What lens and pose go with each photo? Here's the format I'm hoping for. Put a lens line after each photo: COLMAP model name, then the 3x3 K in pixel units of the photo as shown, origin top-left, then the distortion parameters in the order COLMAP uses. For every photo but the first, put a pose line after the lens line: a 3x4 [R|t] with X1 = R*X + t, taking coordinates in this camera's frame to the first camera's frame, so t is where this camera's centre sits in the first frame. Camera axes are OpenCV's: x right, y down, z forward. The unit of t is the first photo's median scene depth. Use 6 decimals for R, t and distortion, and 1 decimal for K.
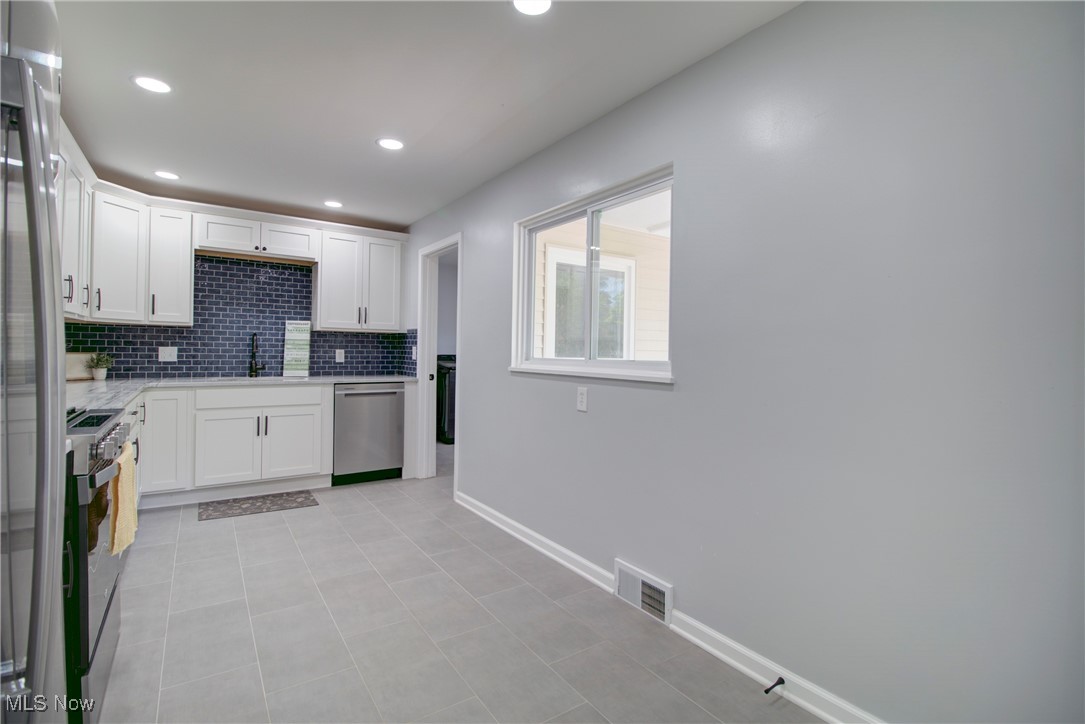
lens RADIAL K [[509.4, 0, 546.5], [0, 509.4, 349.3], [0, 0, 1]] dist [-0.060269, -0.000092]
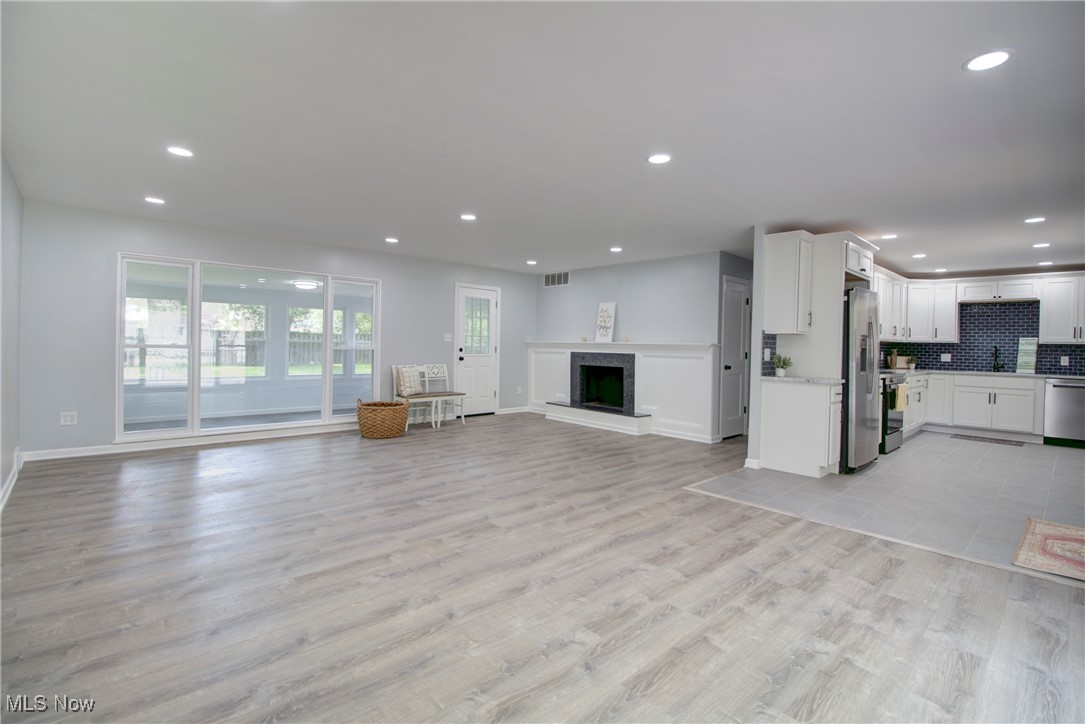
lens RADIAL K [[509.4, 0, 546.5], [0, 509.4, 349.3], [0, 0, 1]] dist [-0.060269, -0.000092]
pose [[0.122552, -0.005661, -0.992446, 0.851083], [-0.013423, 0.999883, -0.007361, 0.010933], [0.992371, 0.014224, 0.122462, -0.715672]]
